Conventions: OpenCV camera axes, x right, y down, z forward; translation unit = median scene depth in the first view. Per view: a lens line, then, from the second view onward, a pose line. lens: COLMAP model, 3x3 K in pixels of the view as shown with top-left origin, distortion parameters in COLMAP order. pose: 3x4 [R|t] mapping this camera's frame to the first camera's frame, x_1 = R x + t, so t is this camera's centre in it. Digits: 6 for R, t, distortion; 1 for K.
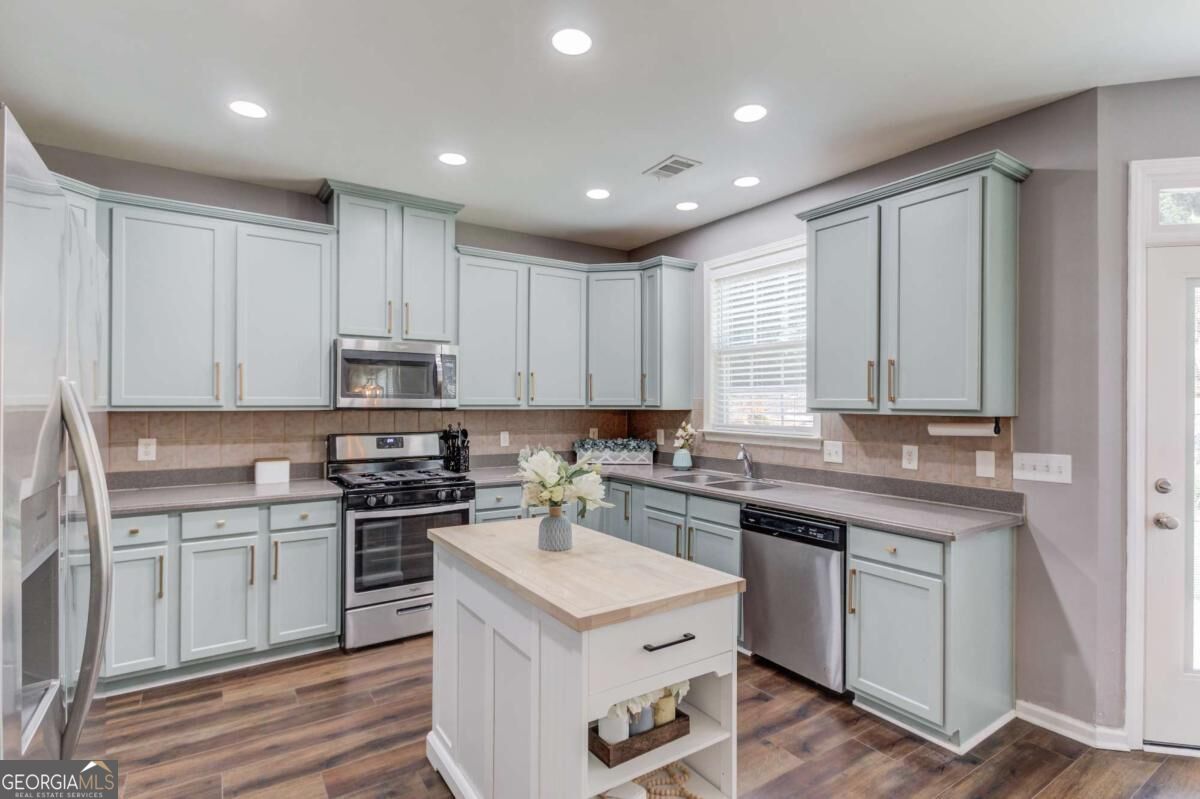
lens RADIAL K [[587.1, 0, 594.1], [0, 587.1, 397.5], [0, 0, 1]] dist [-0.010209, 0.009958]
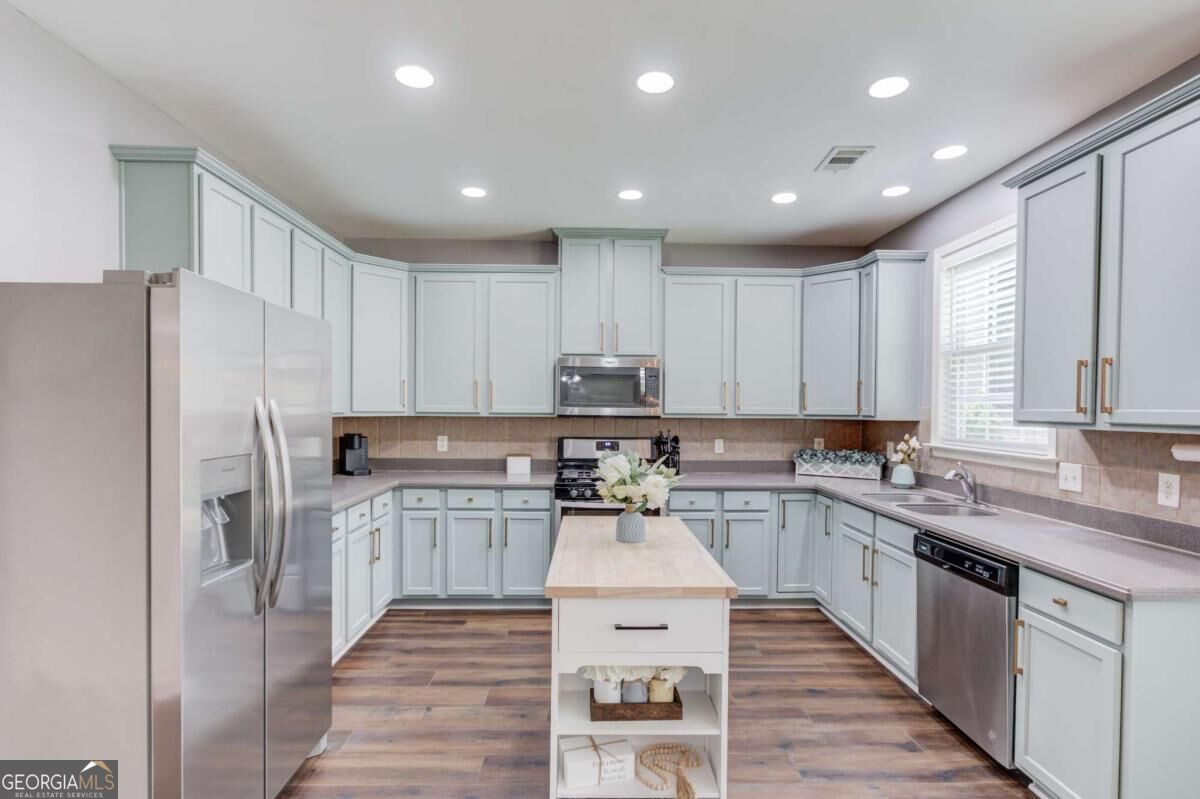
lens RADIAL K [[587.1, 0, 596.1], [0, 587.1, 415.6], [0, 0, 1]] dist [-0.010209, 0.009958]
pose [[0.846330, 0.009163, -0.532581, 0.300541], [0.000128, 0.999849, 0.017405, -0.002869], [0.532660, -0.014798, 0.846200, 0.004856]]
